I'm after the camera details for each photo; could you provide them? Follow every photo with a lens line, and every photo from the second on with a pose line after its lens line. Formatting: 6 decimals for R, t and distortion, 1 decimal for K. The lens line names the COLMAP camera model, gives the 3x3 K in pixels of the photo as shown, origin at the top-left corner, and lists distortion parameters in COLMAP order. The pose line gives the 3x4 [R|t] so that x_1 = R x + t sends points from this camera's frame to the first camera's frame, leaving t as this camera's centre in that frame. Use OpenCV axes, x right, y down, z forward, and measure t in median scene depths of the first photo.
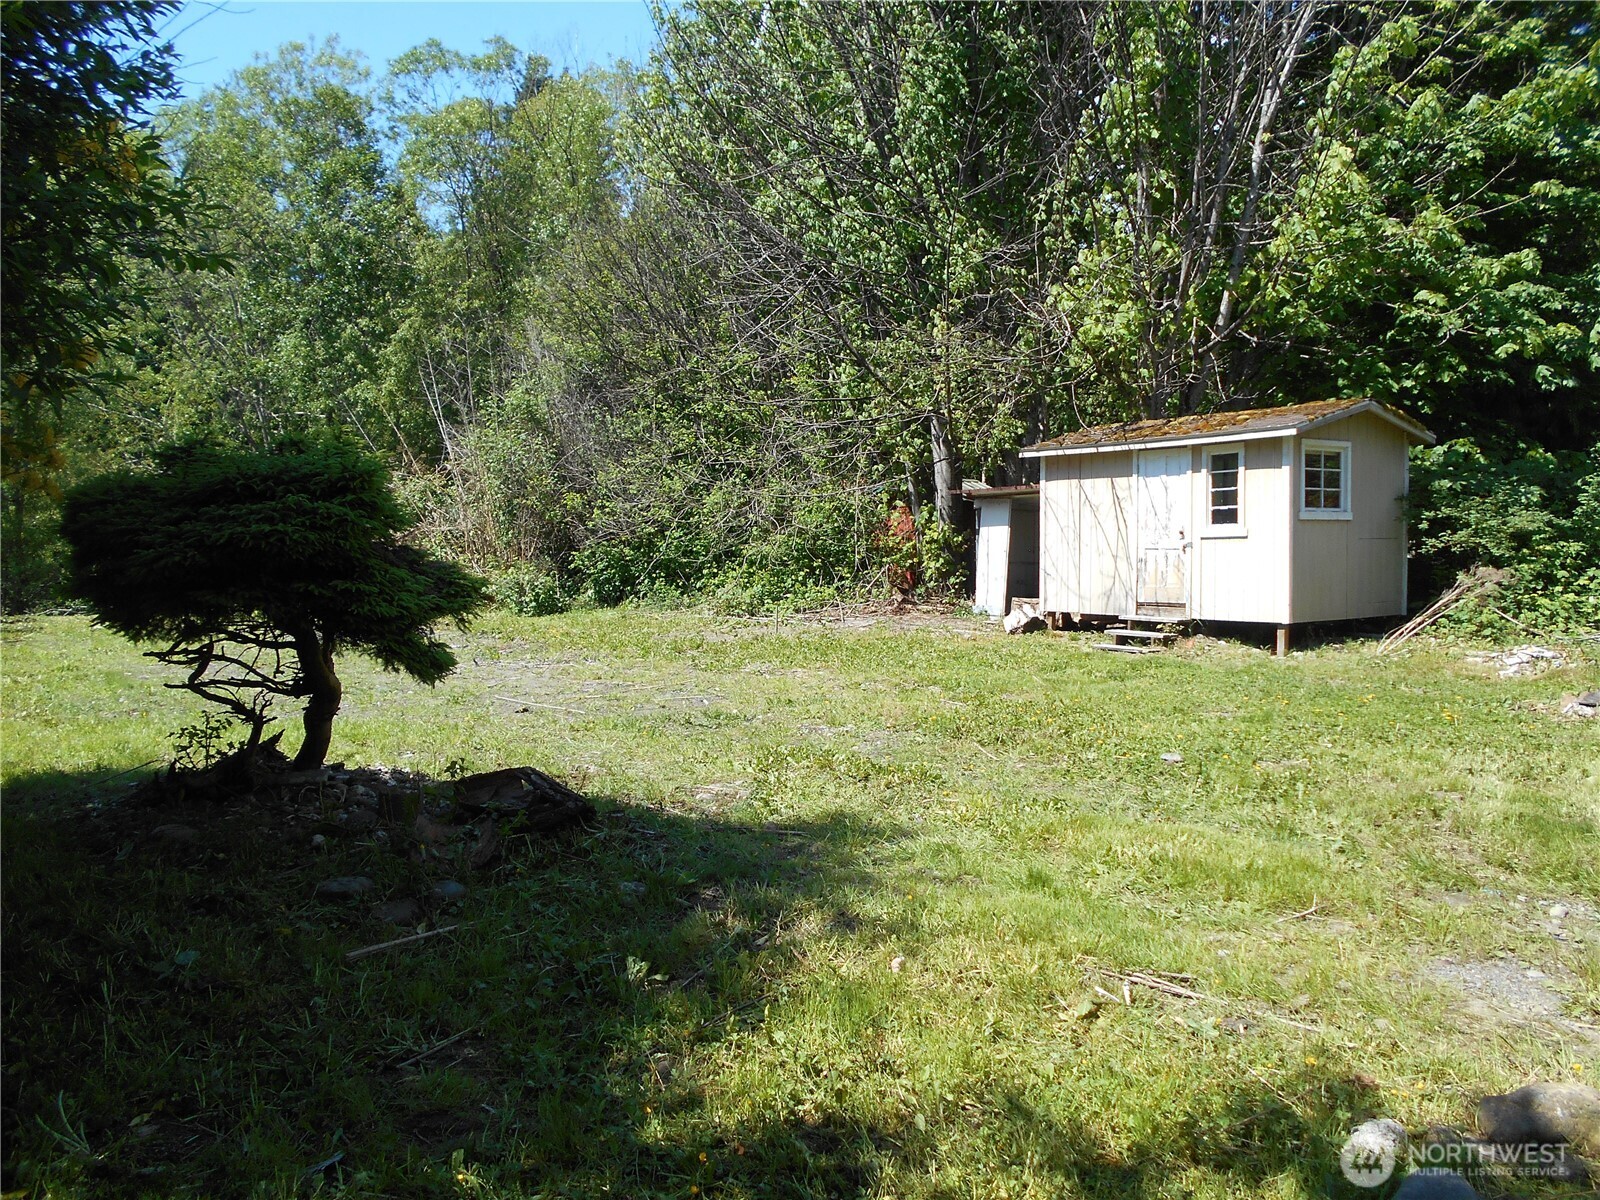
lens RADIAL K [[1298.4, 0, 787.1], [0, 1298.4, 619.0], [0, 0, 1]] dist [-0.041368, 0.000557]
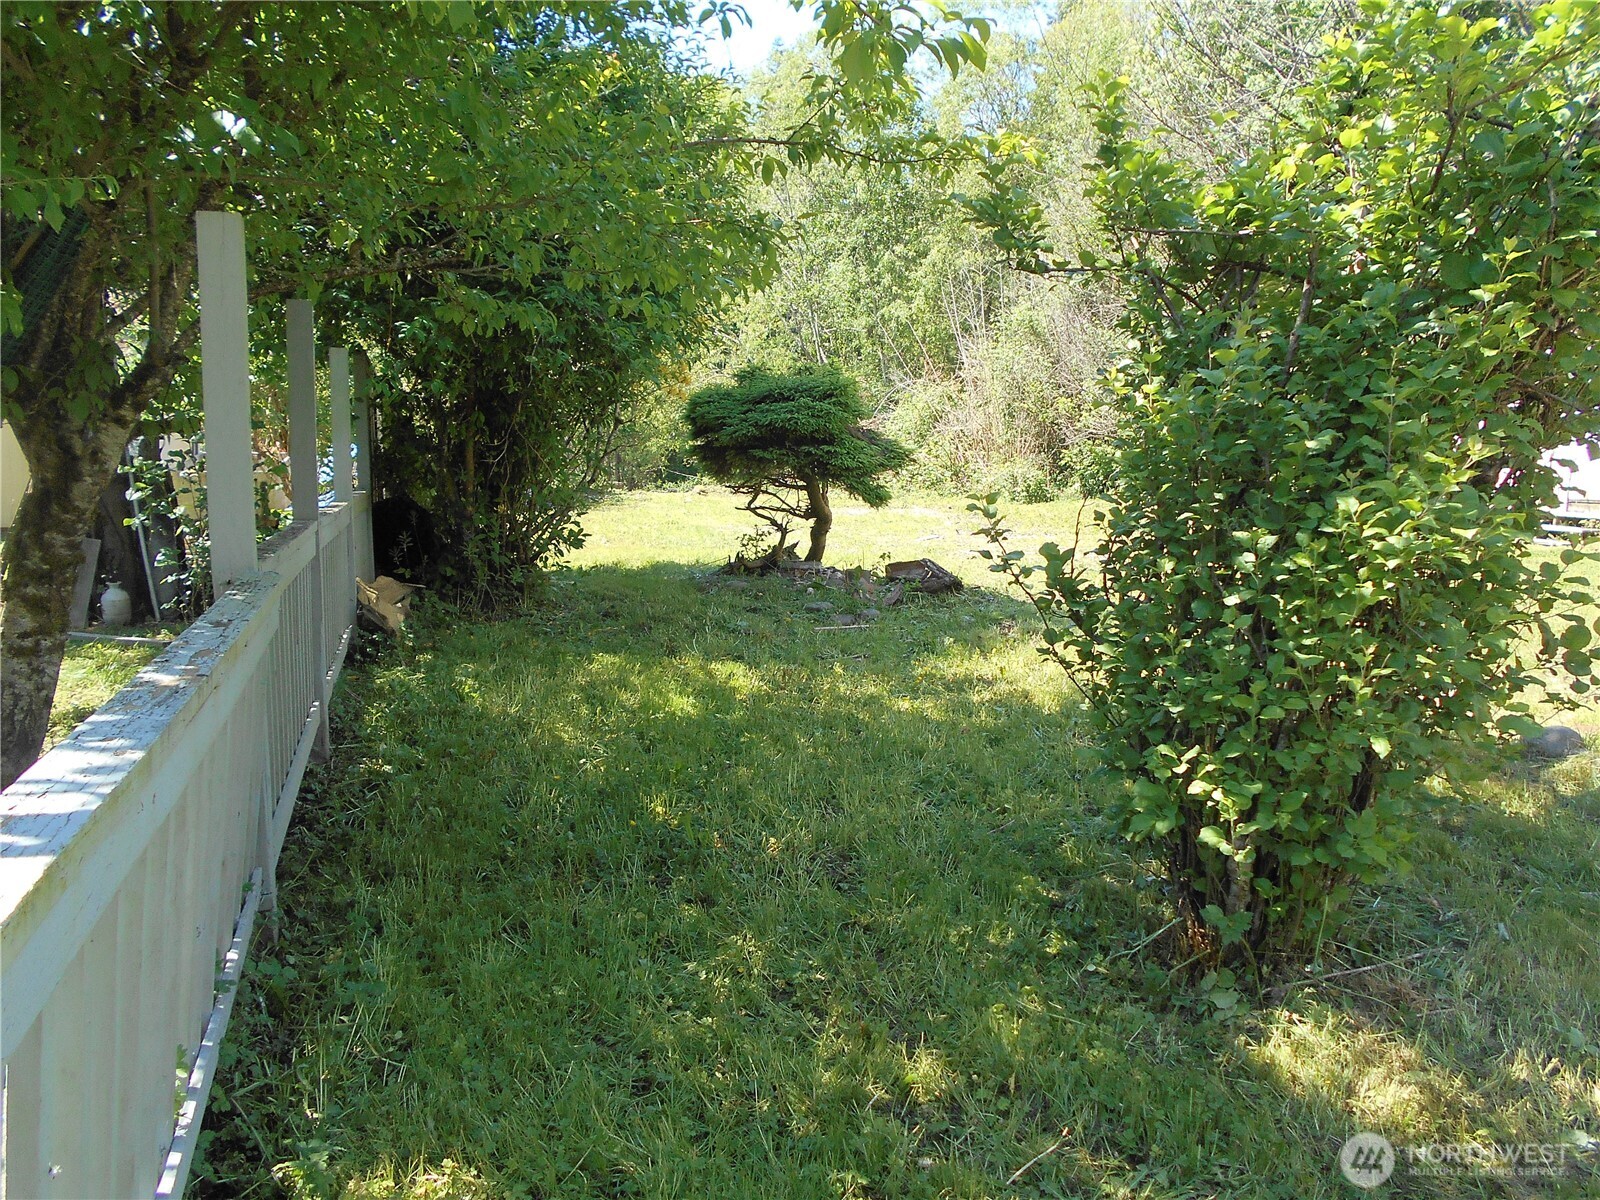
lens RADIAL K [[1216.8, 0, 800.1], [0, 1216.8, 595.0], [0, 0, 1]] dist [0.002104, 0.024377]
pose [[0.921503, 0.060624, -0.383610, 0.080926], [-0.036075, 0.996833, 0.070876, 0.016473], [0.386691, -0.051473, 0.920772, -0.168104]]
